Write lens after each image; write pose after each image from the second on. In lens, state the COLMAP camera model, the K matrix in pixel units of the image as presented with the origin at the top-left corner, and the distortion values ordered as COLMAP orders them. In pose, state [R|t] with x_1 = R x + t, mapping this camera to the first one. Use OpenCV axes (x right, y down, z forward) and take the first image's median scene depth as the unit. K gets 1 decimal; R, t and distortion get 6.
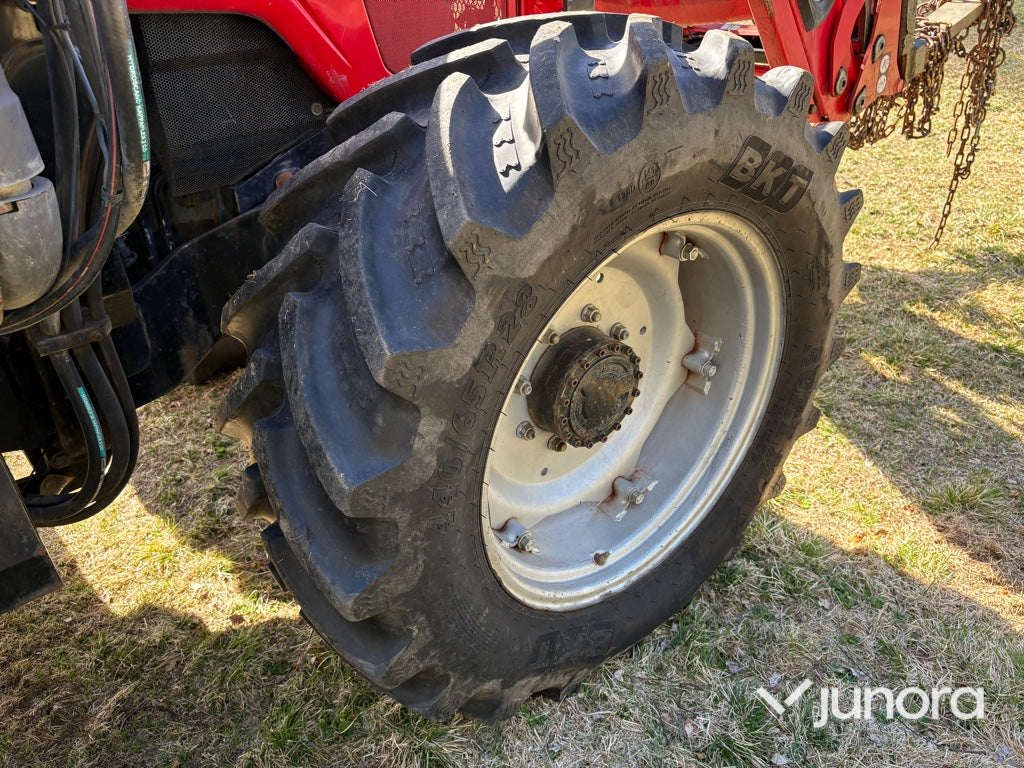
lens RADIAL K [[778.3, 0, 512.0], [0, 778.3, 384.0], [0, 0, 1]] dist [0.036005, -0.037523]
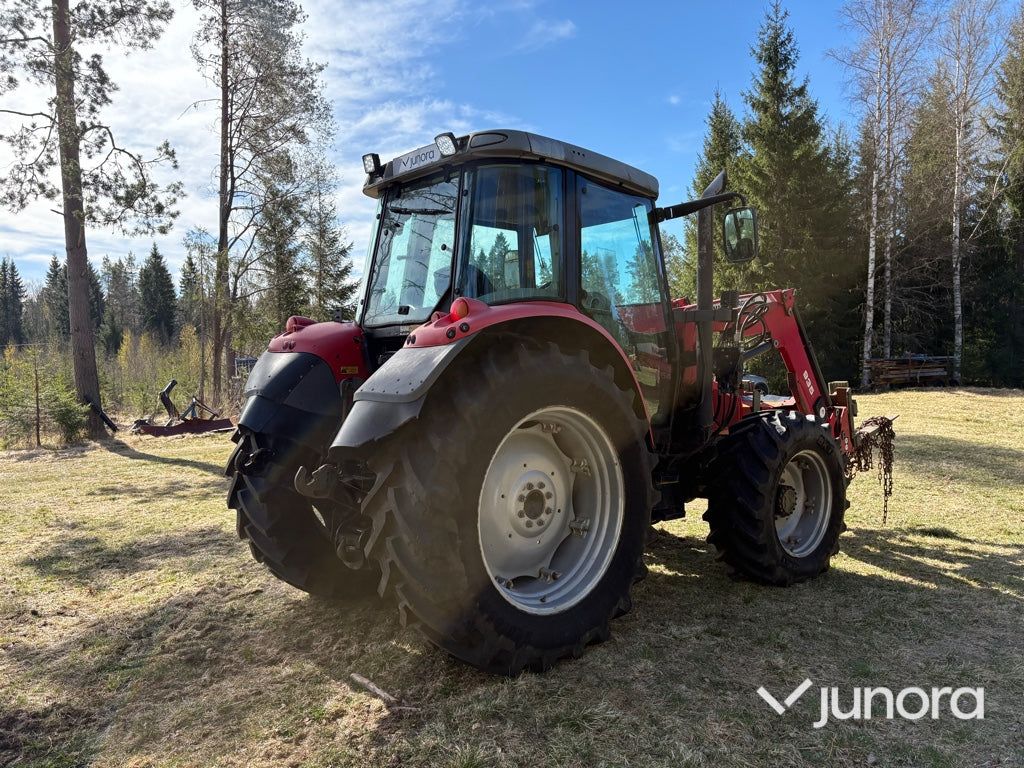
lens RADIAL K [[777.7, 0, 510.7], [0, 777.7, 384.4], [0, 0, 1]] dist [0.060082, -0.064563]
pose [[0.998725, 0.049841, 0.008006, -1.162088], [-0.038830, 0.859849, -0.509069, 1.367568], [-0.032256, 0.508110, 0.860688, -2.273134]]
